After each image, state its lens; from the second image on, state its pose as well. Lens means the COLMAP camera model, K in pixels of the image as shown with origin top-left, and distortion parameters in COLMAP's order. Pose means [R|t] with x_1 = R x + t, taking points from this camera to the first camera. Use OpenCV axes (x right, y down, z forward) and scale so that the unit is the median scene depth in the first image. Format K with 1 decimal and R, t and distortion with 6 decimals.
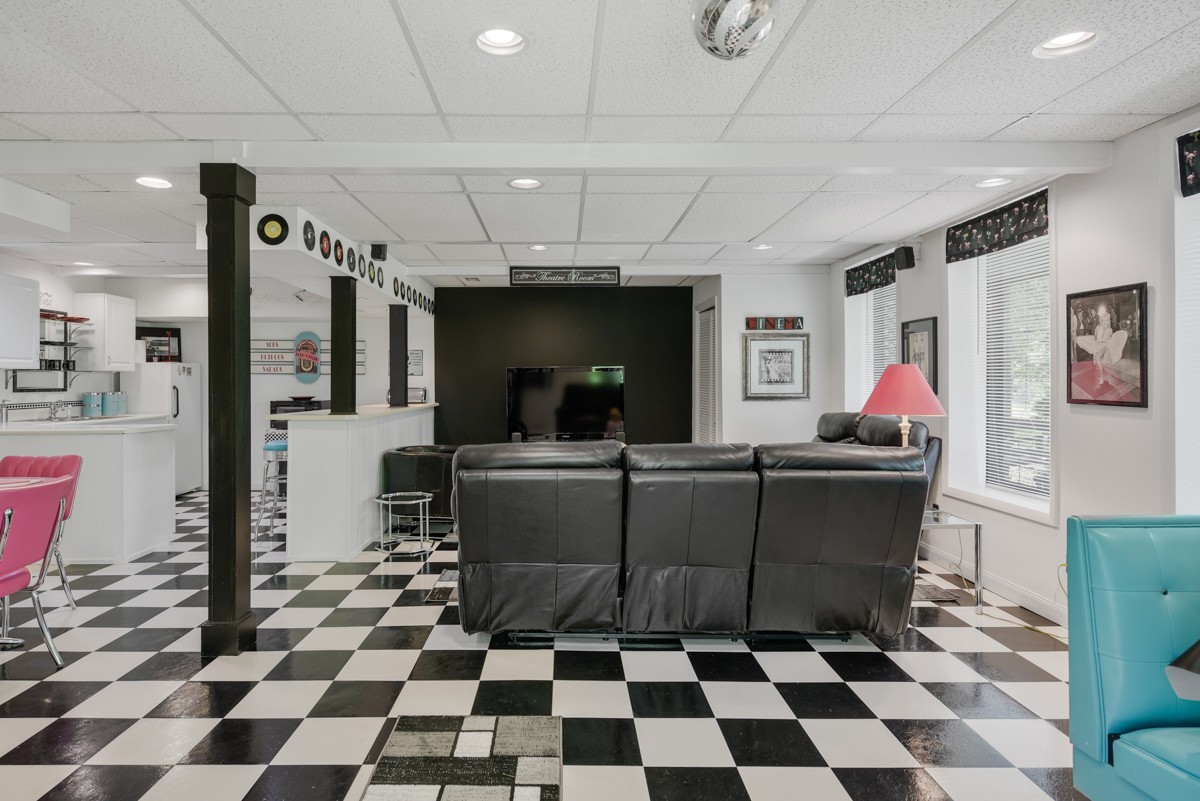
lens RADIAL K [[658.1, 0, 567.2], [0, 658.1, 381.4], [0, 0, 1]] dist [-0.001528, -0.001232]
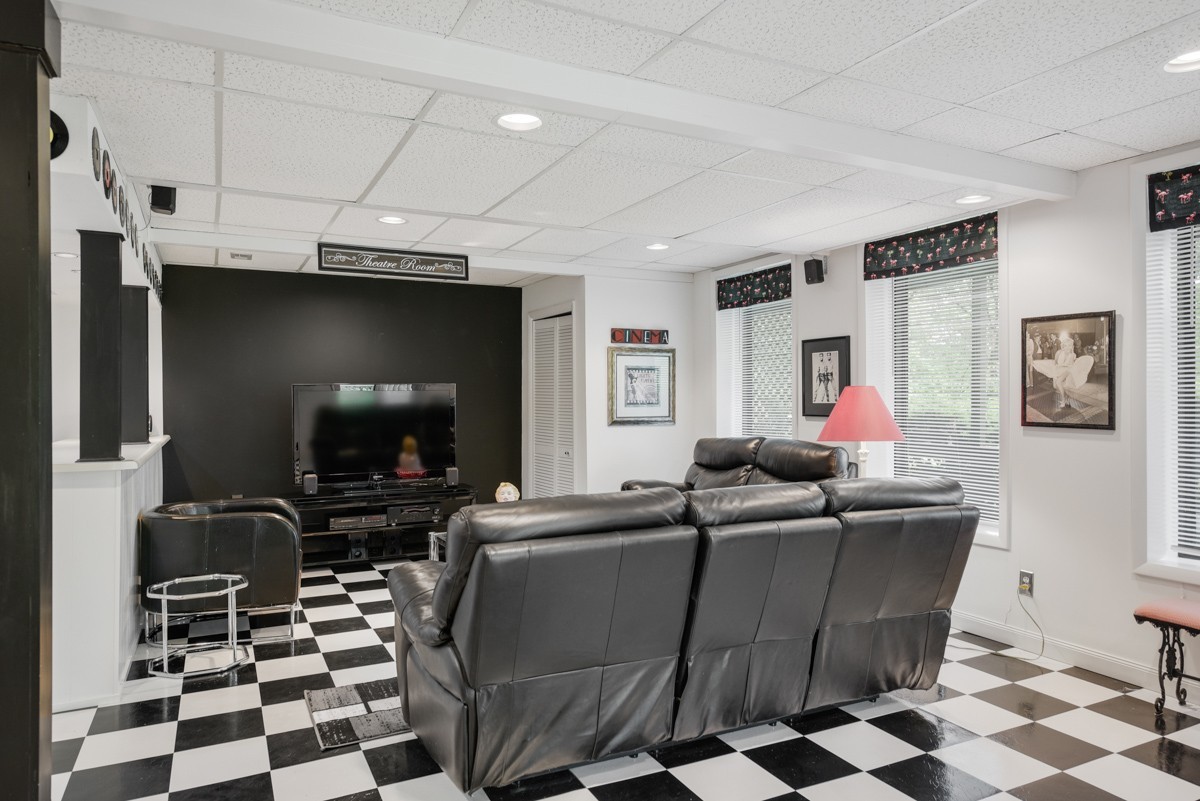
lens RADIAL K [[757.5, 0, 600.0], [0, 757.5, 400.5], [0, 0, 1]] dist [0.002451, 0.000455]
pose [[0.895732, -0.000921, 0.444594, -0.257334], [0.000871, 1.000000, 0.000316, -0.005478], [-0.444594, 0.000104, 0.895732, 0.185338]]
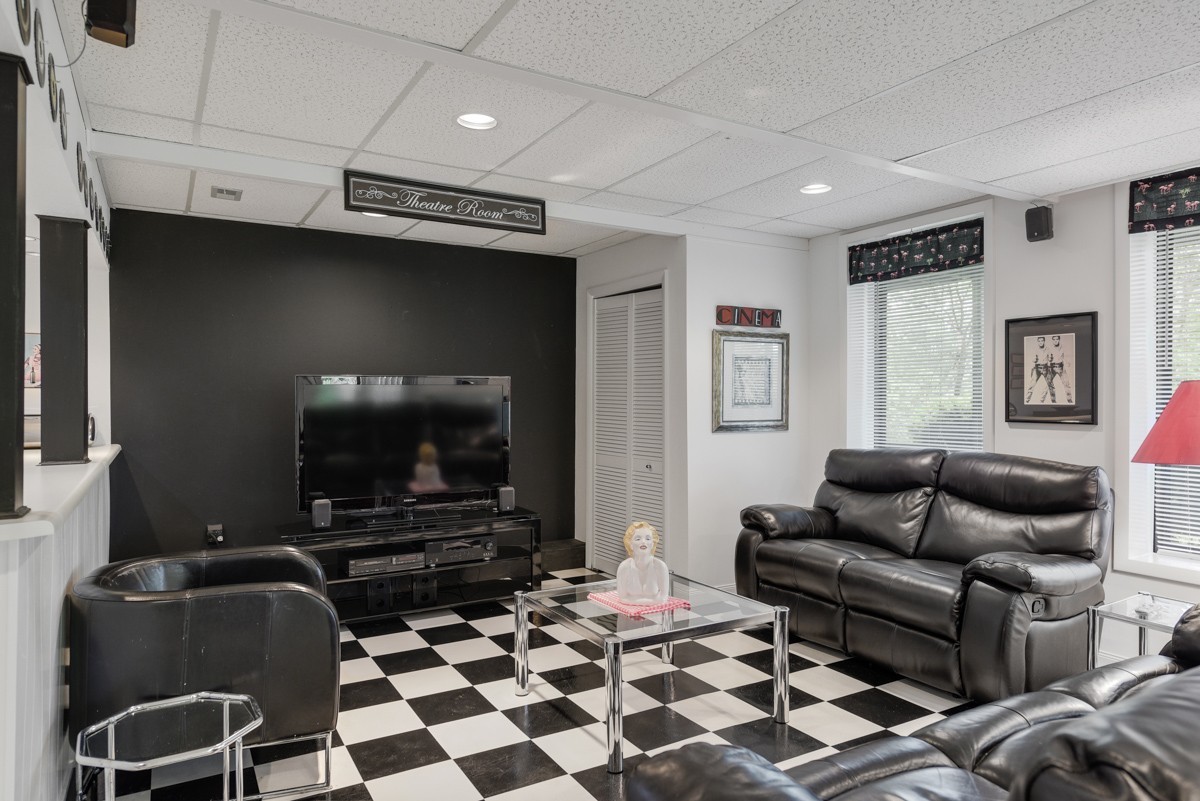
lens RADIAL K [[735.9, 0, 600.0], [0, 735.9, 400.5], [0, 0, 1]] dist [0.002090, 0.000807]
pose [[0.866838, 0.002269, 0.498586, -0.281800], [-0.003883, 0.999990, 0.002200, -0.005305], [-0.498576, -0.003843, 0.866838, 0.612031]]
